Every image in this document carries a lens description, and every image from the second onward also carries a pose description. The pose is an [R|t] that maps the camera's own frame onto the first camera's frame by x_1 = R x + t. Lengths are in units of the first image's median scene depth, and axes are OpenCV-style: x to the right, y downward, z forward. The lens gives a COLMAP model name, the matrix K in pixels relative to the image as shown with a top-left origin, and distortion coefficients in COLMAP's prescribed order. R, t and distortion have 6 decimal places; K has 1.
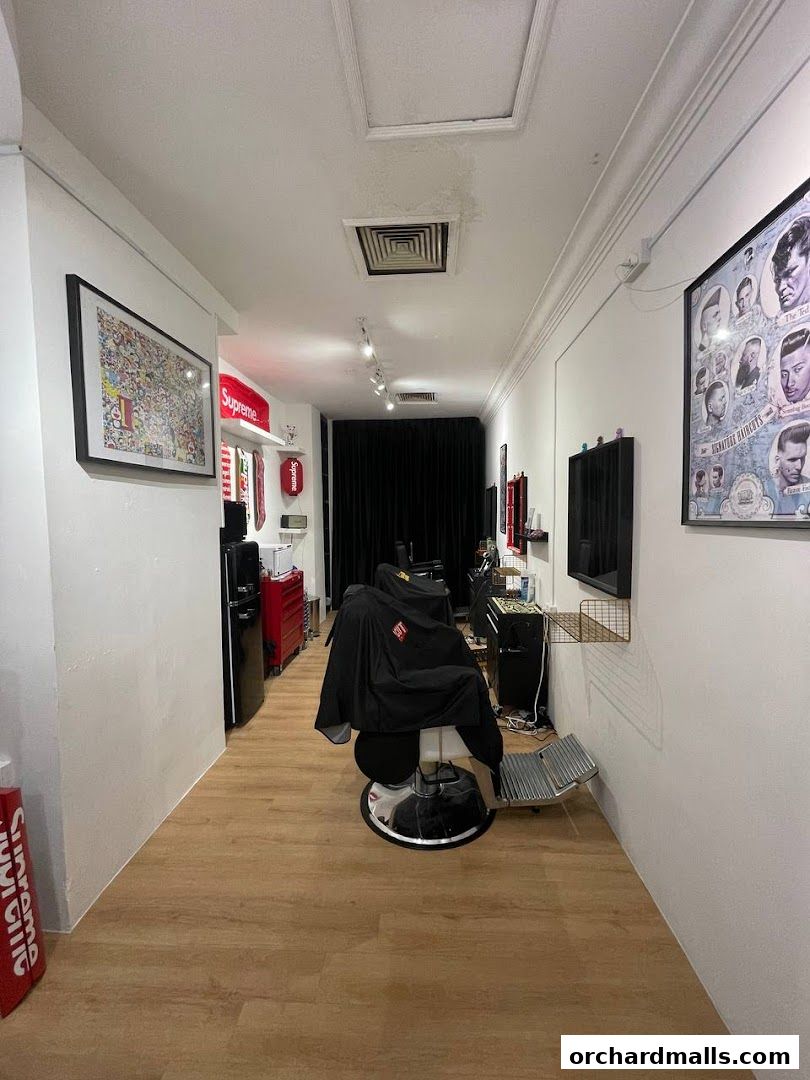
lens RADIAL K [[440.9, 0, 403.8], [0, 440.9, 536.8], [0, 0, 1]] dist [0.001690, 0.002793]
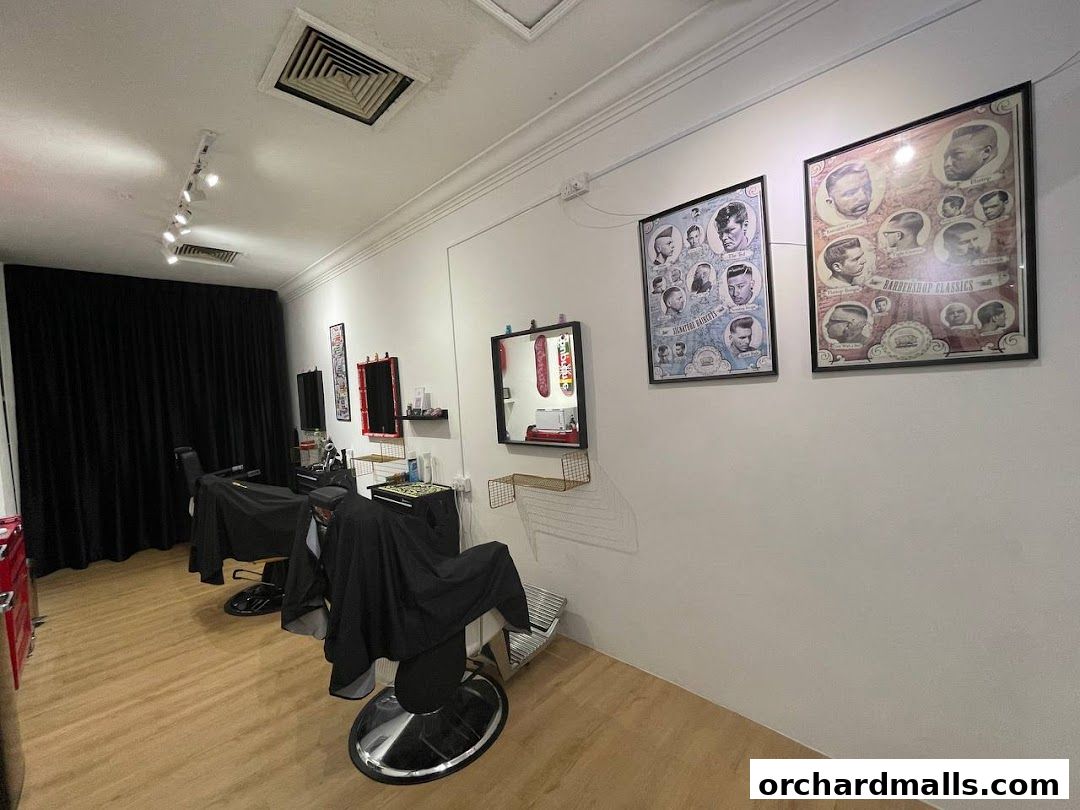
lens RADIAL K [[440.9, 0, 541.5], [0, 440.9, 401.7], [0, 0, 1]] dist [0.001690, 0.002793]
pose [[0.658047, -0.052420, 0.751150, -0.731002], [0.096408, 0.995229, -0.015005, 0.019683], [-0.746780, 0.082291, 0.659961, 0.360330]]
